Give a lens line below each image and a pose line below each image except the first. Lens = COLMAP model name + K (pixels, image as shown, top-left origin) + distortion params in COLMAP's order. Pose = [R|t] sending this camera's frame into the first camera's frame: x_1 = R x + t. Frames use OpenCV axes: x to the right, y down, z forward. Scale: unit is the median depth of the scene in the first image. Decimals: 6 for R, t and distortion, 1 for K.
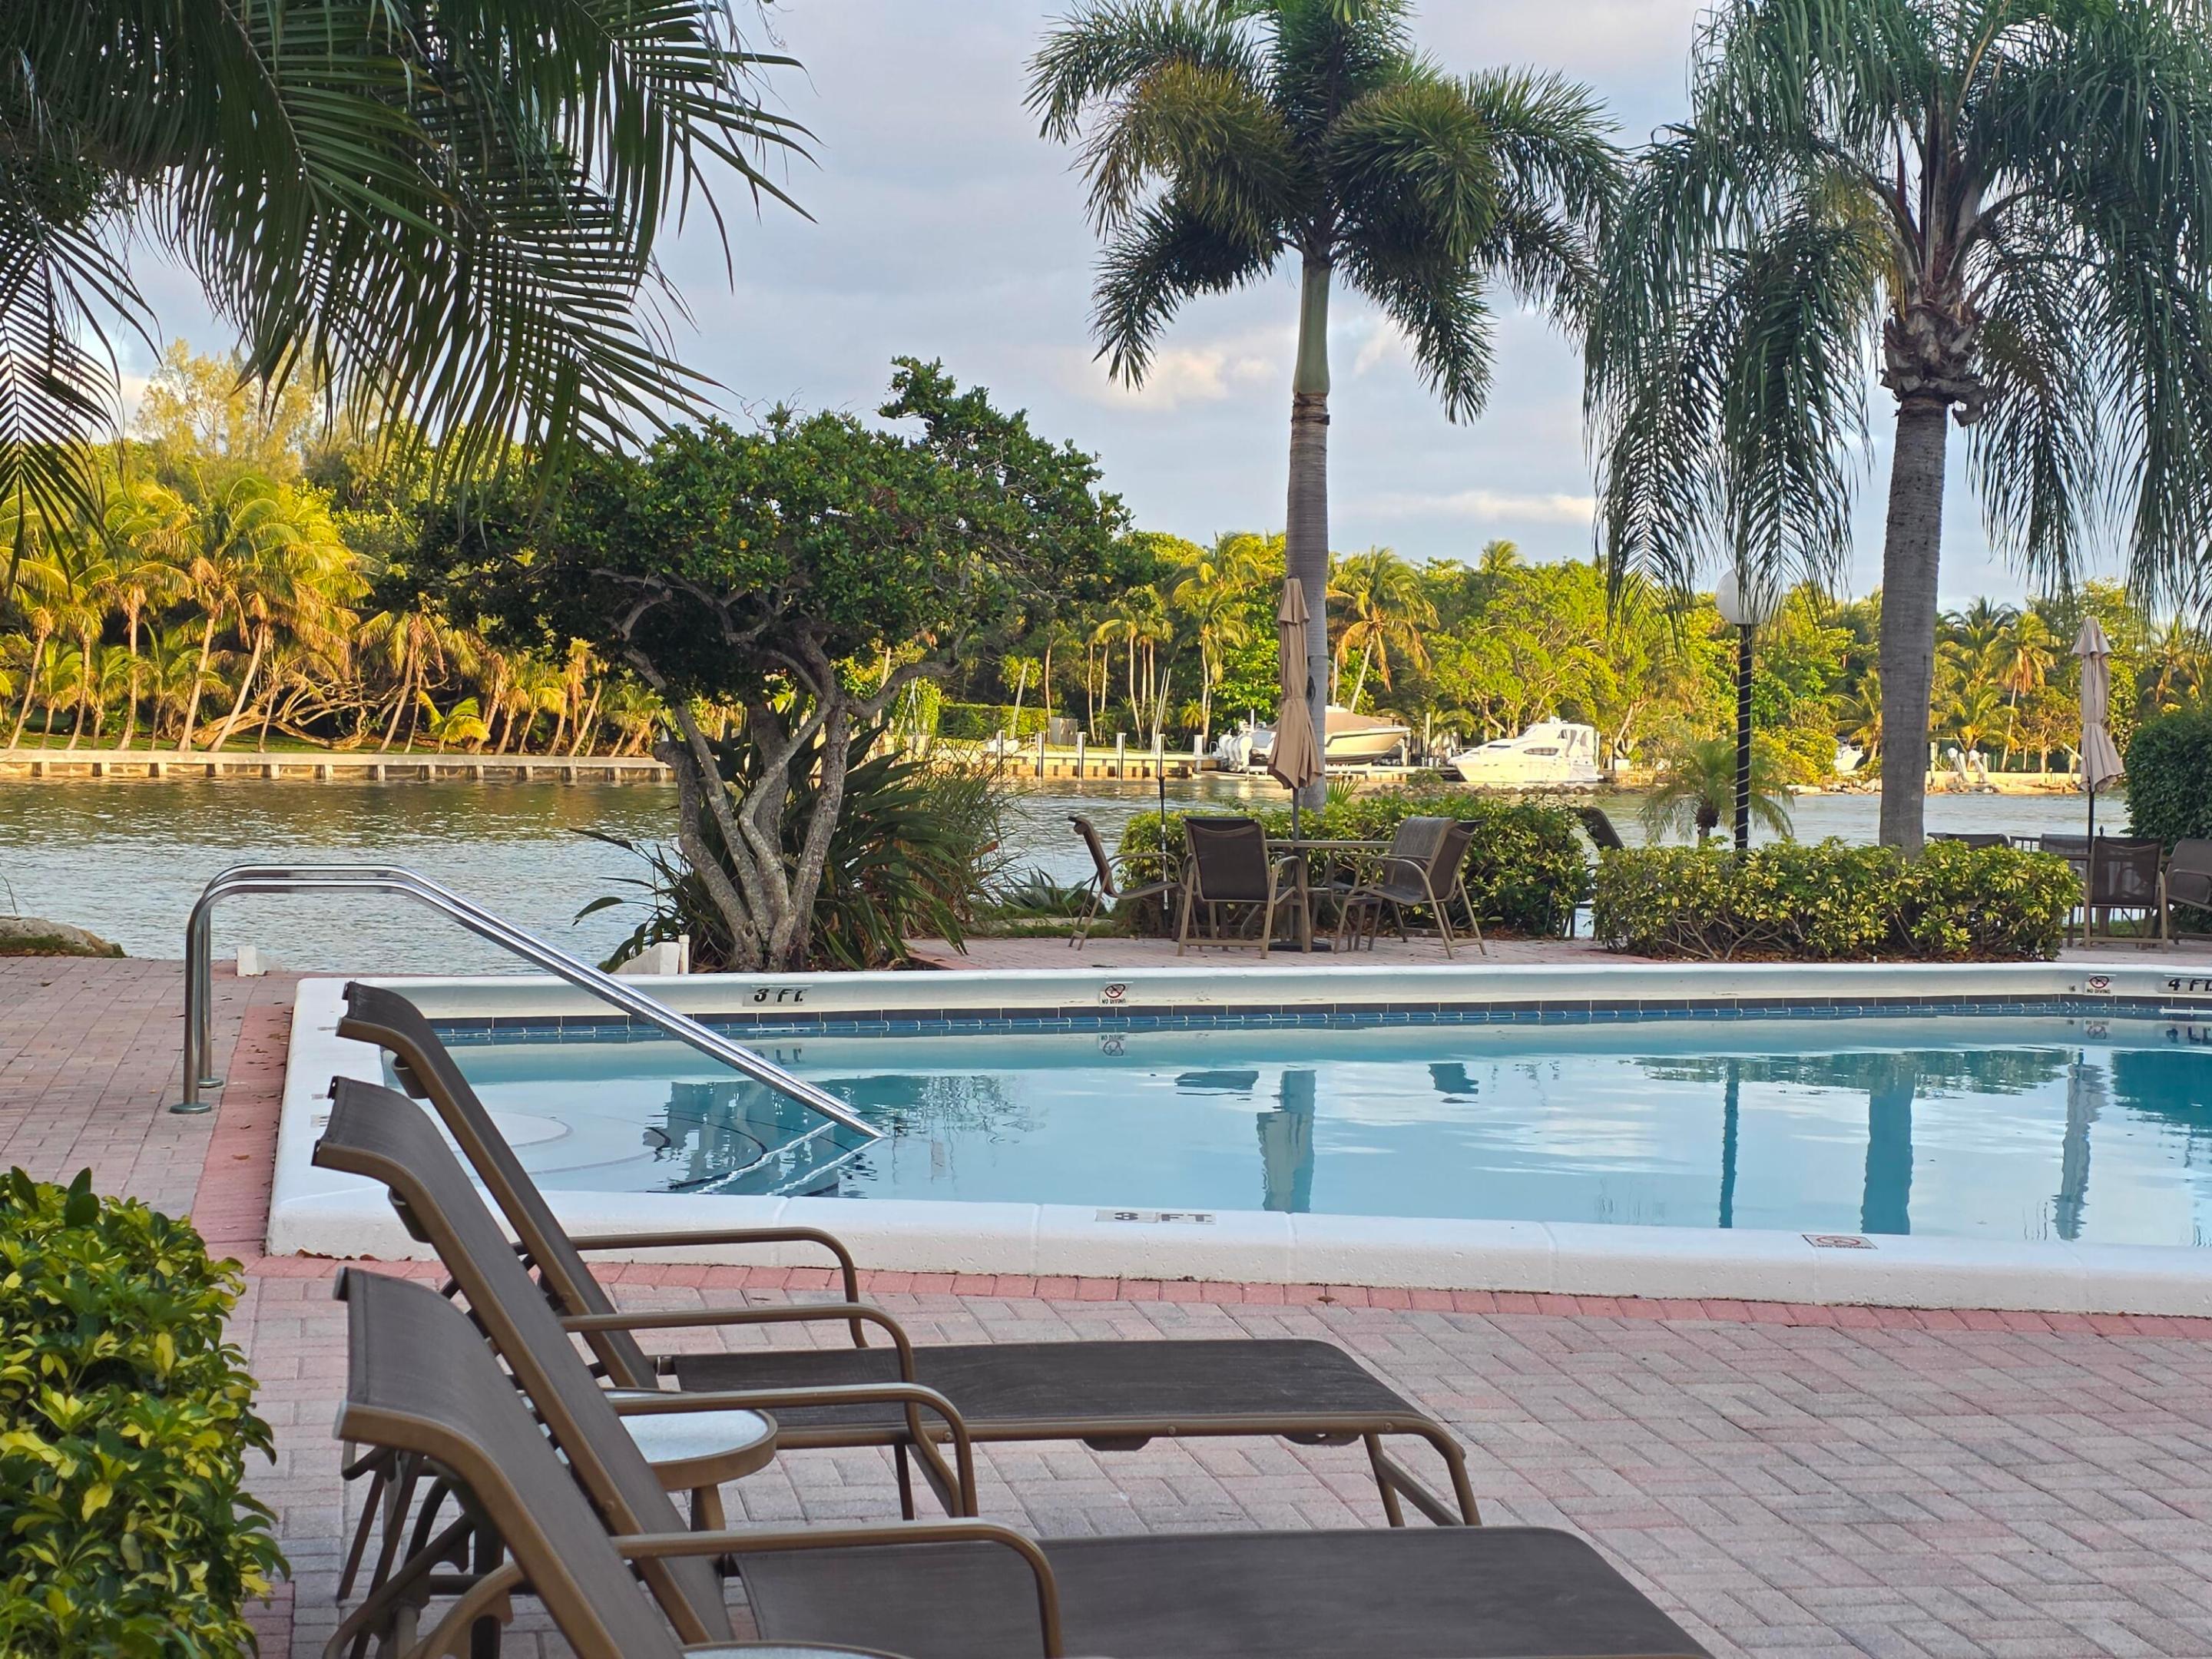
lens RADIAL K [[3352.6, 0, 1098.1], [0, 3352.6, 861.9], [0, 0, 1]] dist [0.273721, -1.036538]
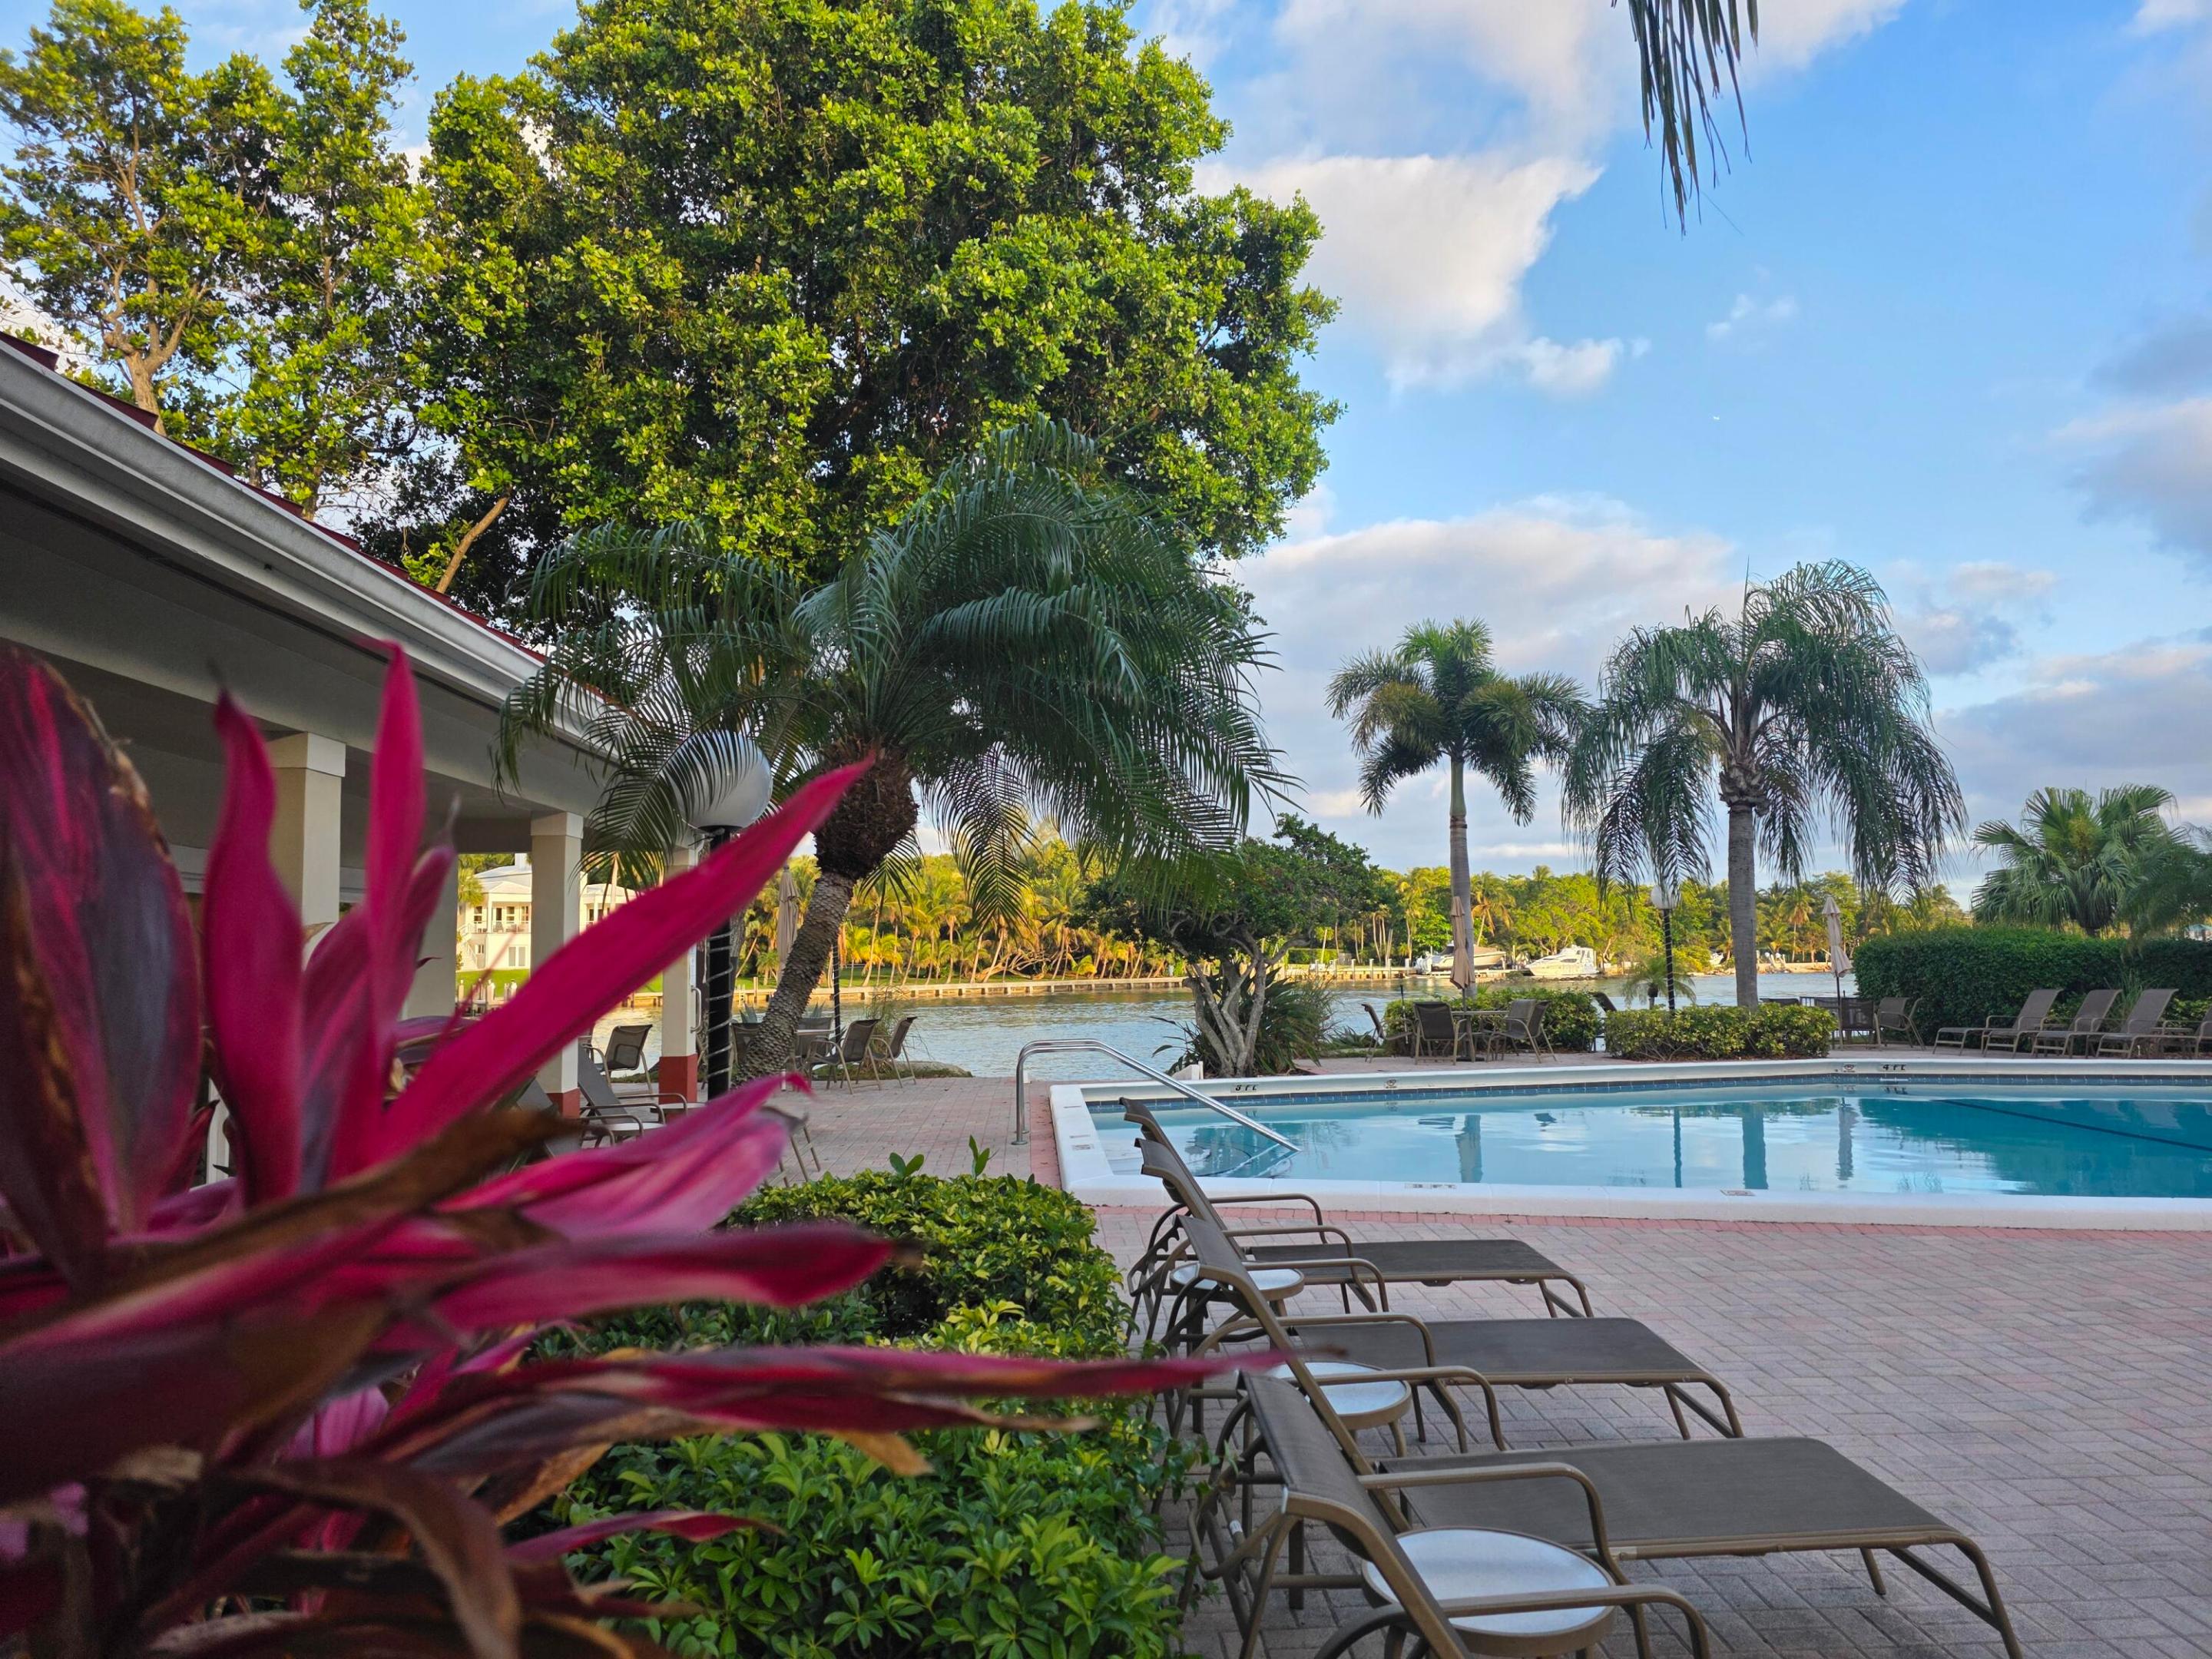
lens RADIAL K [[1476.1, 0, 1113.3], [0, 1476.1, 852.1], [0, 0, 1]] dist [0.110567, -0.150093]
pose [[0.985799, -0.051379, -0.159878, -0.008985], [0.033033, 0.992774, -0.115366, -0.005334], [0.164650, 0.108446, 0.980372, -0.033840]]
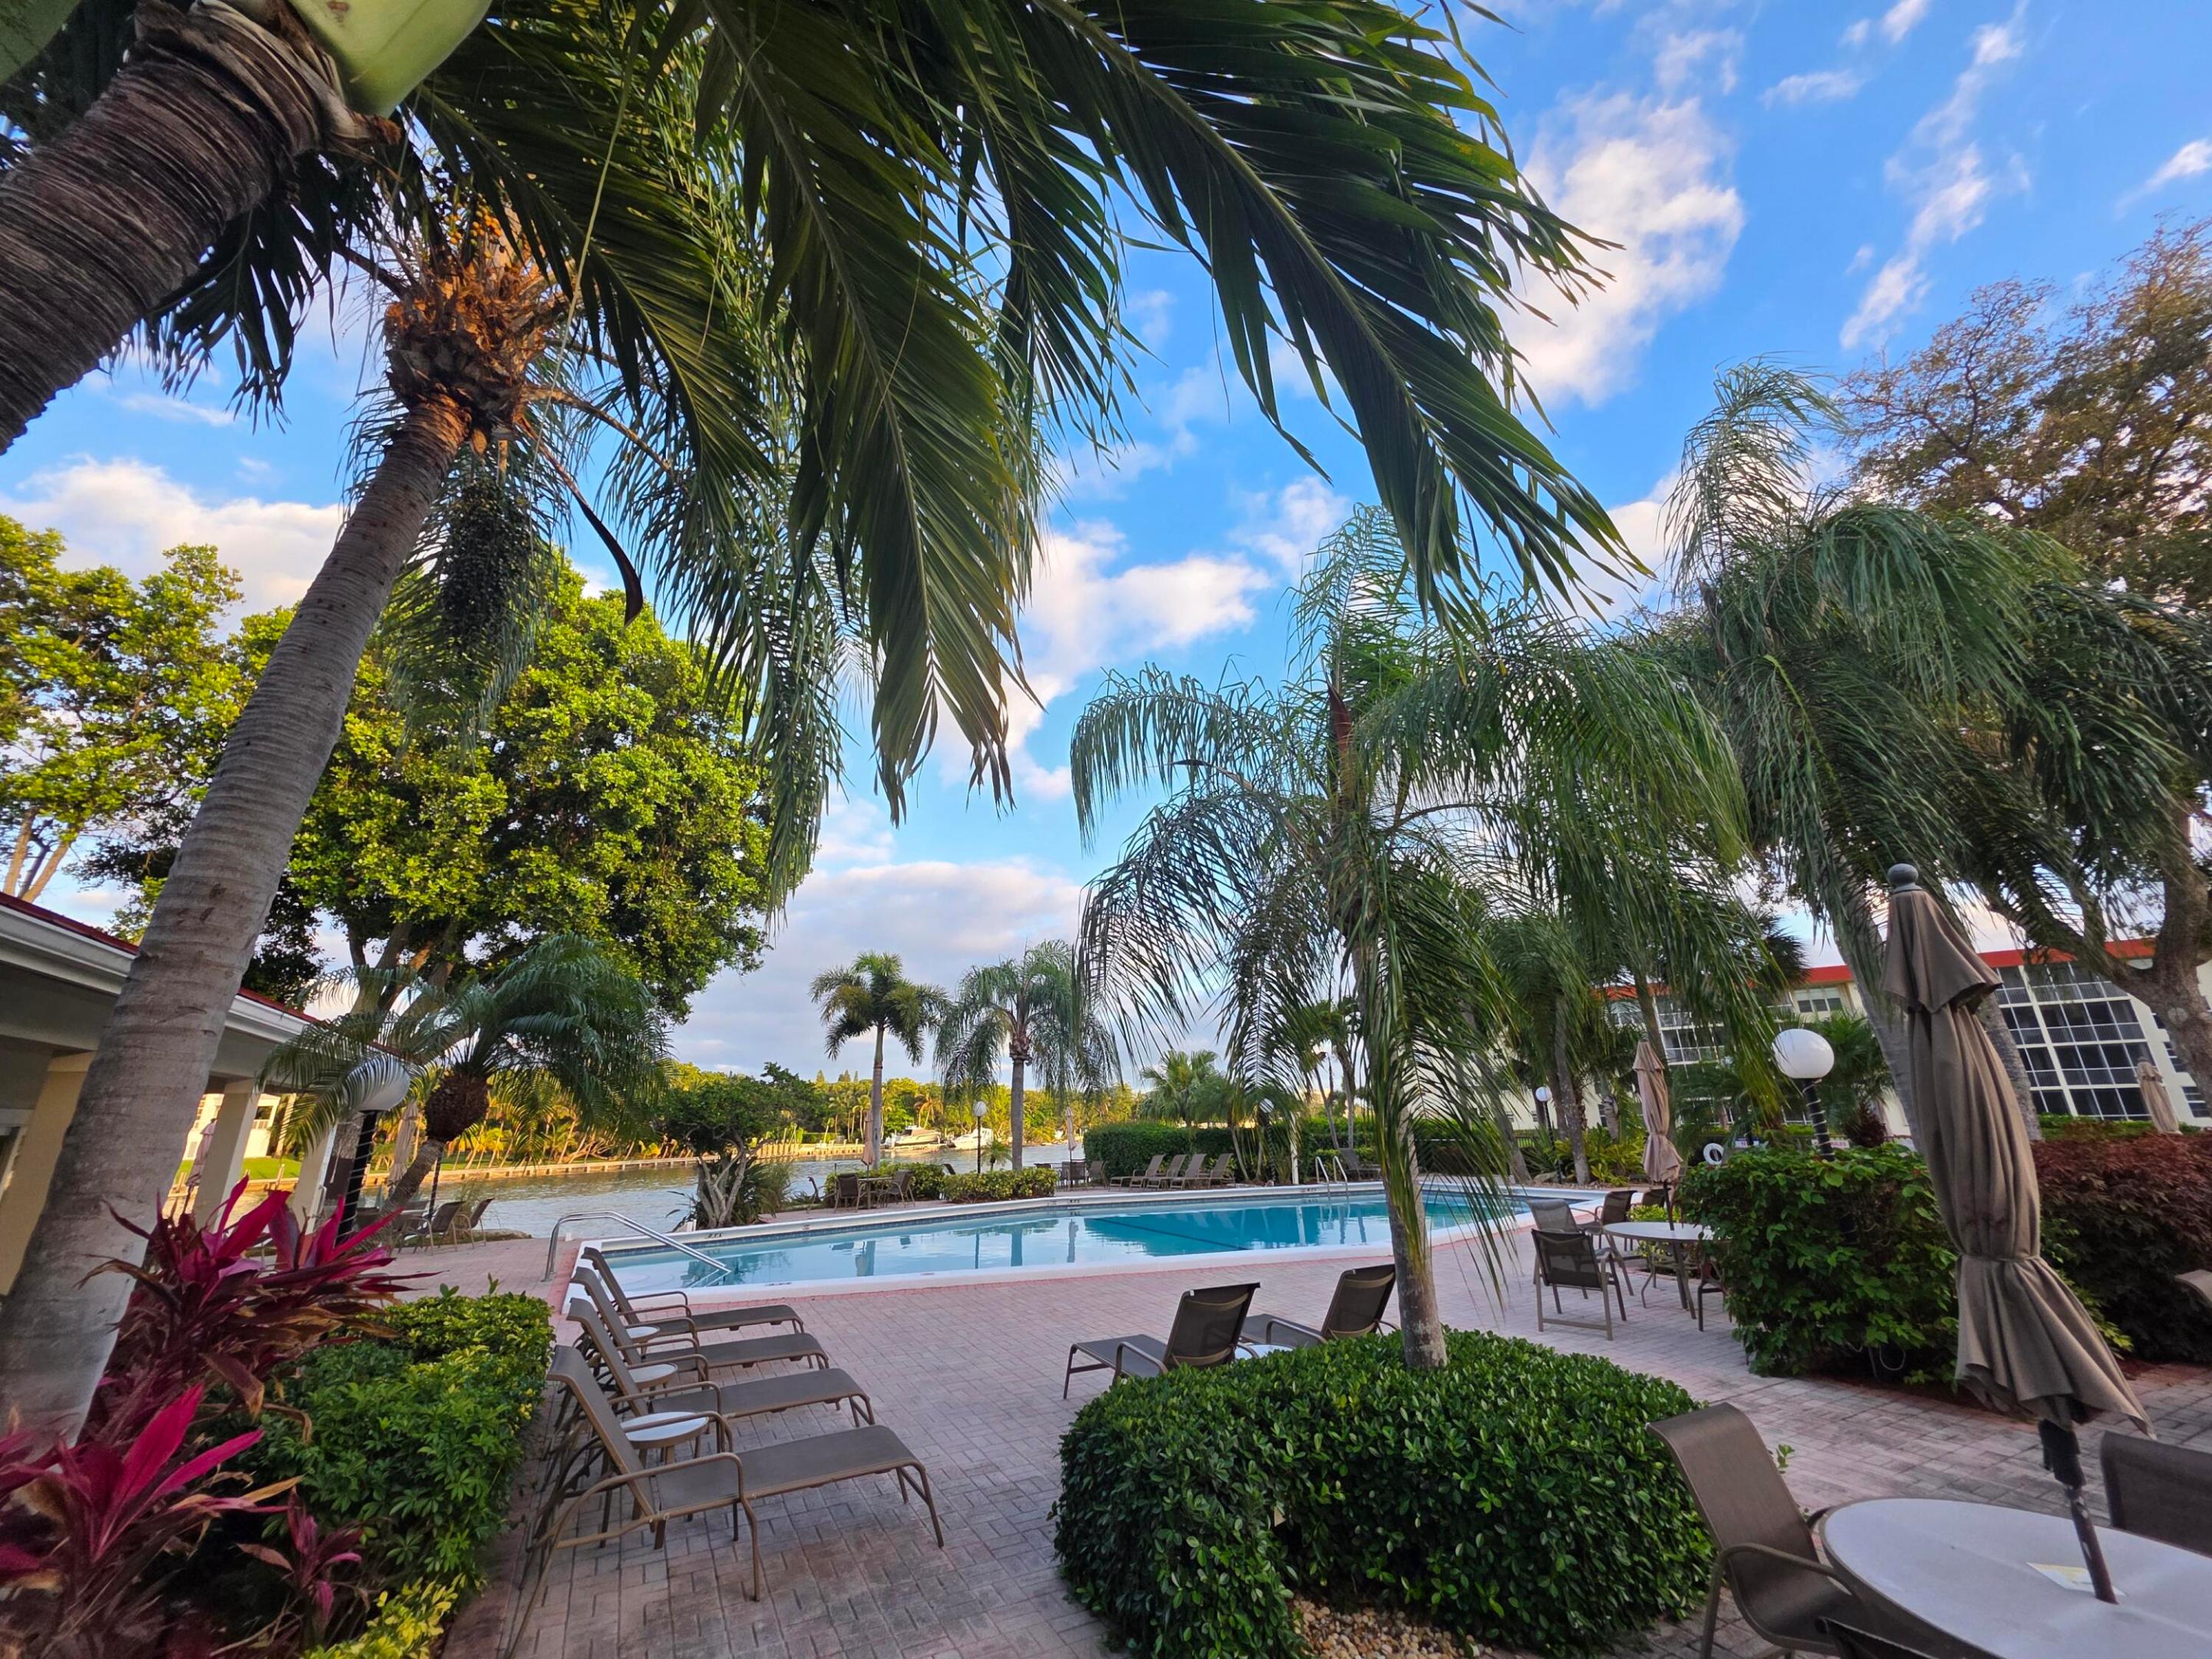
lens RADIAL K [[891.1, 0, 1114.4], [0, 891.1, 824.9], [0, 0, 1]] dist [-0.002494, 0.000301]
pose [[0.962933, 0.030903, 0.267966, 0.044715], [0.067384, 0.934362, -0.349895, -0.009548], [-0.261190, 0.354982, 0.897645, -0.171197]]
